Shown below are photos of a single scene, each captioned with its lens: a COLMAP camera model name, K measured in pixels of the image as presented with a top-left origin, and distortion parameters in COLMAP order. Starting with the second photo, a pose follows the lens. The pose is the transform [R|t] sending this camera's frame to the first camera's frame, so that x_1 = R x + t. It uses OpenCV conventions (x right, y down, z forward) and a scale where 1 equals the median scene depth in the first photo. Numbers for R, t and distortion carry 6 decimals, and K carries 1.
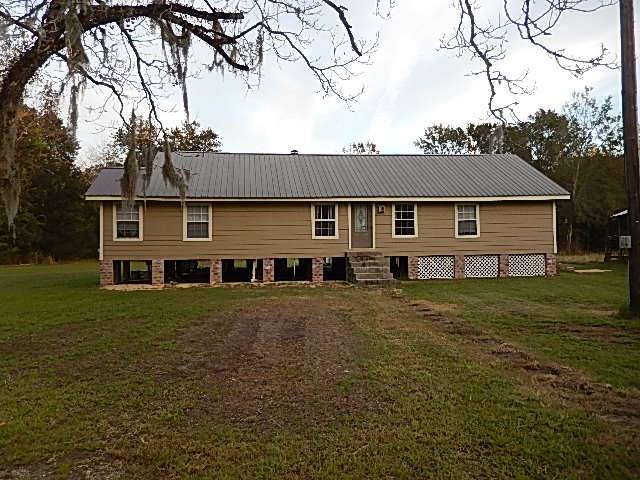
lens RADIAL K [[492.6, 0, 321.4], [0, 492.6, 244.5], [0, 0, 1]] dist [0.027833, -0.001417]
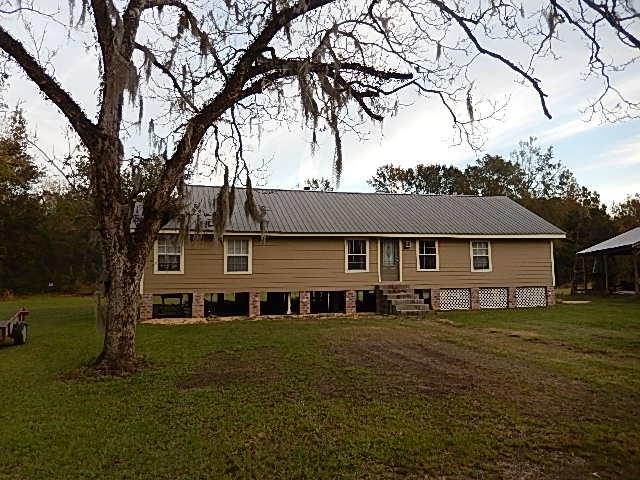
lens RADIAL K [[492.6, 0, 321.4], [0, 492.6, 244.5], [0, 0, 1]] dist [0.027833, -0.001417]
pose [[0.989359, 0.010531, 0.145114, -0.217432], [-0.000460, 0.997598, -0.069261, 0.001982], [-0.145495, 0.068457, 0.986988, -0.028666]]
